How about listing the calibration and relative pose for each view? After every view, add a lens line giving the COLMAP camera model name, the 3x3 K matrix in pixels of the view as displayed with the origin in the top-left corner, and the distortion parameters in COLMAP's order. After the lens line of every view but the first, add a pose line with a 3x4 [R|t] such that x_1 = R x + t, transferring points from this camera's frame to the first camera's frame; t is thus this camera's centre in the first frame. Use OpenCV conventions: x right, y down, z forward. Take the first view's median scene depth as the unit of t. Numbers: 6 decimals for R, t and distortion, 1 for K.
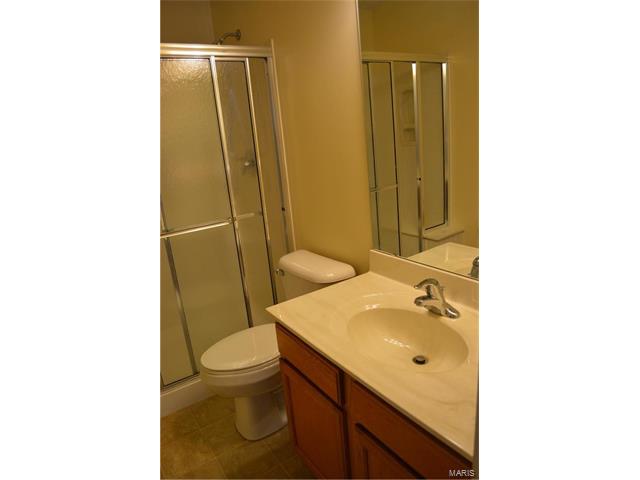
lens RADIAL K [[345.0, 0, 319.9], [0, 345.0, 226.7], [0, 0, 1]] dist [-0.060911, 0.000461]
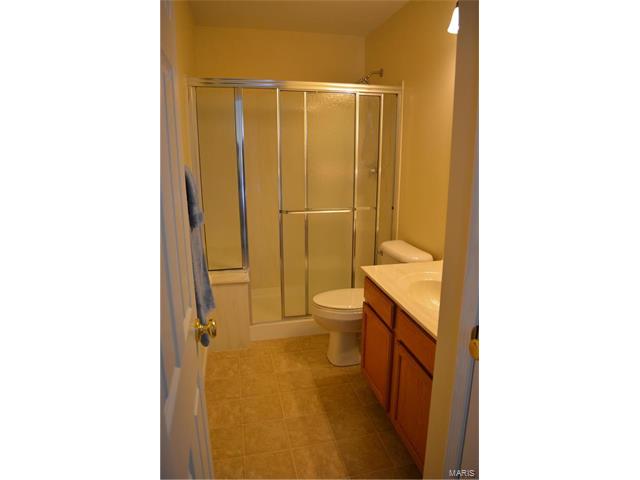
lens RADIAL K [[502.5, 0, 320.7], [0, 502.5, 248.3], [0, 0, 1]] dist [-0.079250, 0.012109]
pose [[0.919668, 0.166044, -0.355865, 0.394254], [-0.178356, 0.983964, -0.001818, 0.173258], [0.349857, 0.065142, 0.934536, -0.979741]]
